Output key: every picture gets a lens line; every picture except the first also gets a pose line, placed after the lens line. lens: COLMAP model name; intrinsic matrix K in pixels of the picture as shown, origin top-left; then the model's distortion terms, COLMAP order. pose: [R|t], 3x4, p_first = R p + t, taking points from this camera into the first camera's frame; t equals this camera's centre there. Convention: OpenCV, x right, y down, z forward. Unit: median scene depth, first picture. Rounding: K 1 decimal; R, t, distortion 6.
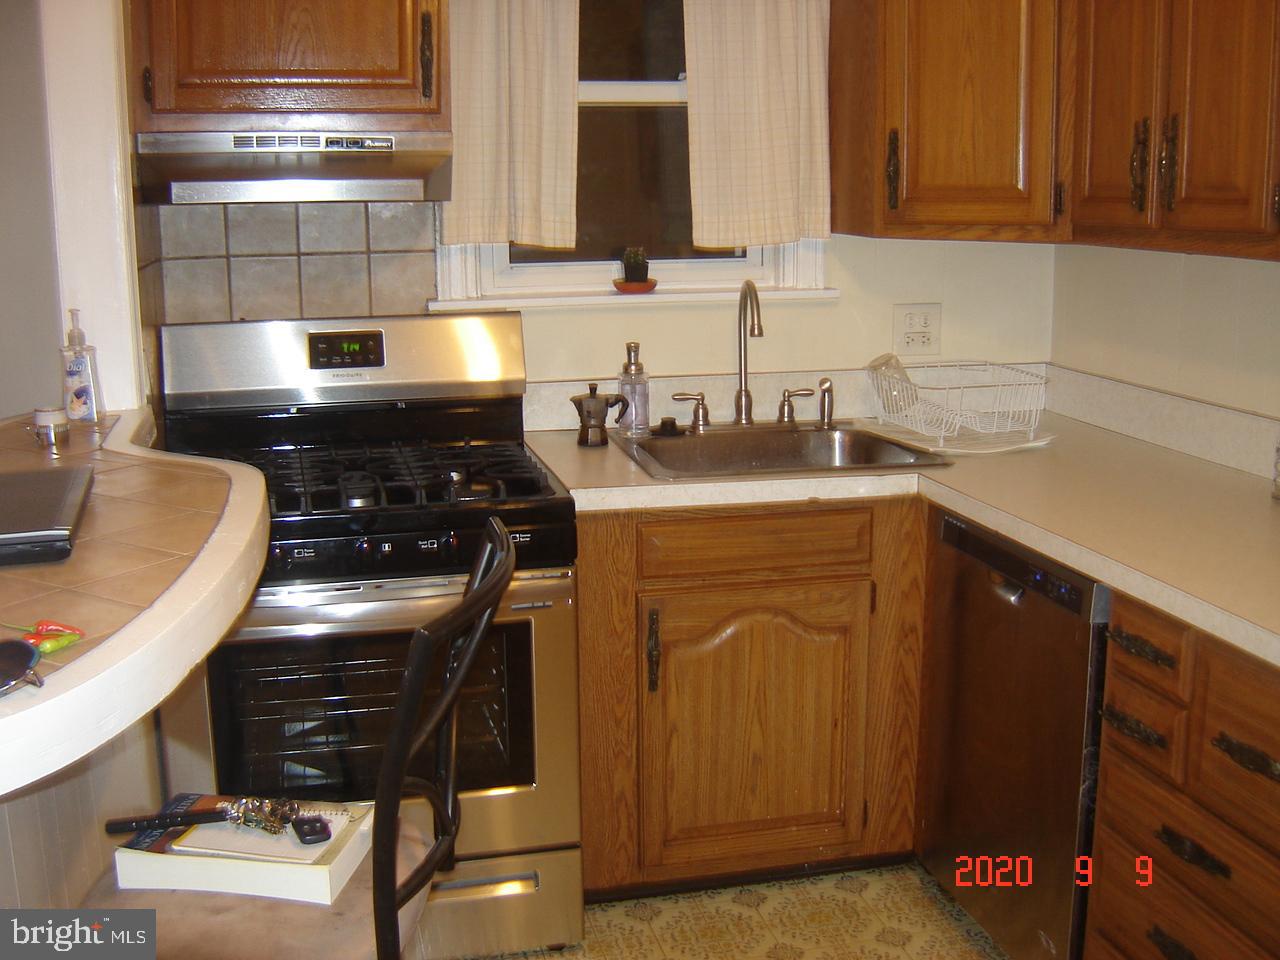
lens RADIAL K [[1439.4, 0, 640.0], [0, 1439.4, 480.0], [0, 0, 1]] dist [-0.166270, 0.016031]
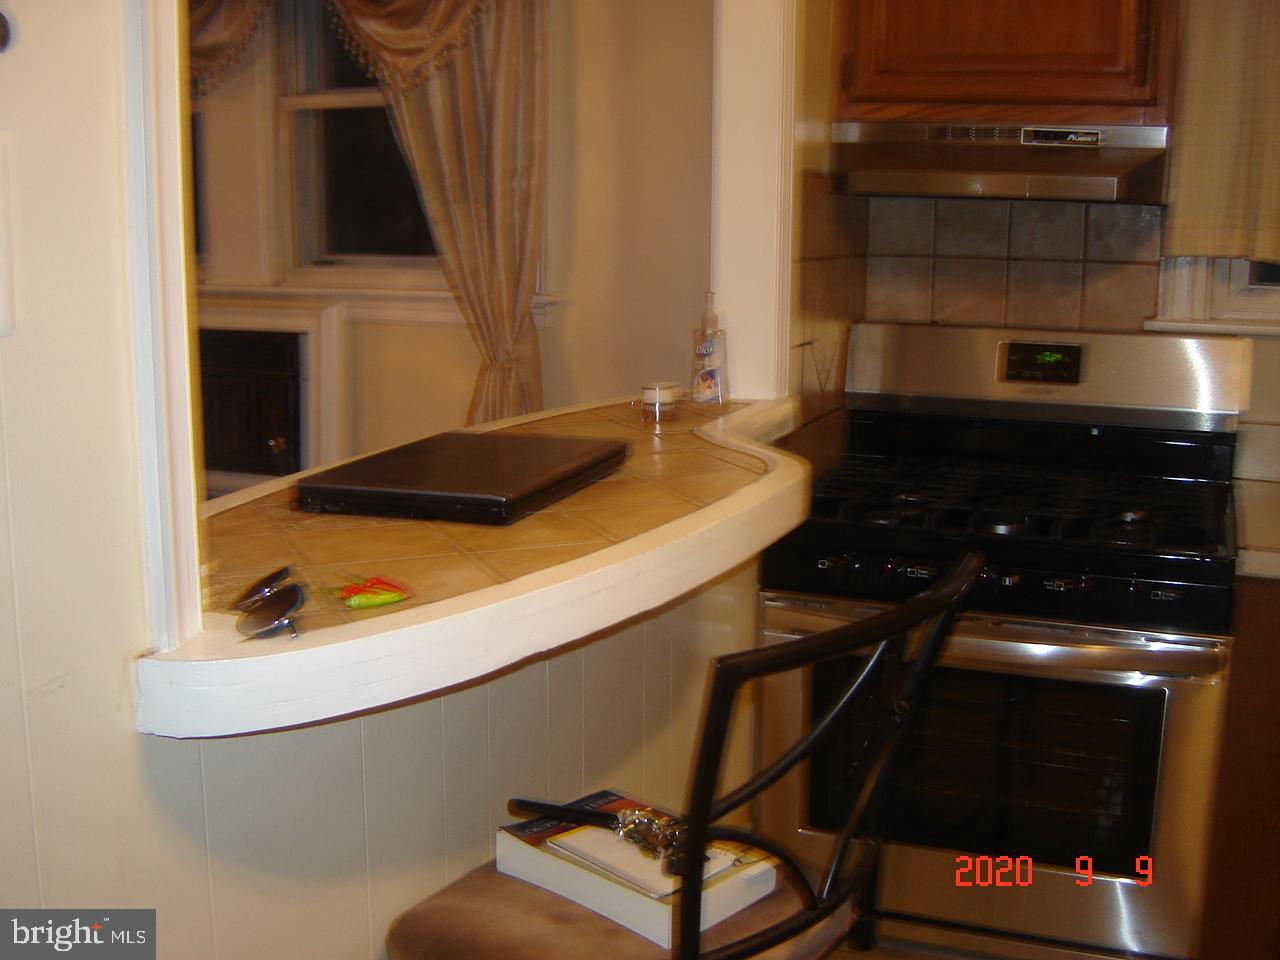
lens RADIAL K [[1439.4, 0, 640.0], [0, 1439.4, 480.0], [0, 0, 1]] dist [-0.166270, 0.016031]
pose [[0.820251, 0.115472, -0.560227, 0.107996], [-0.126875, 0.991743, 0.018652, -0.001529], [0.557755, 0.055780, 0.828129, 0.112217]]
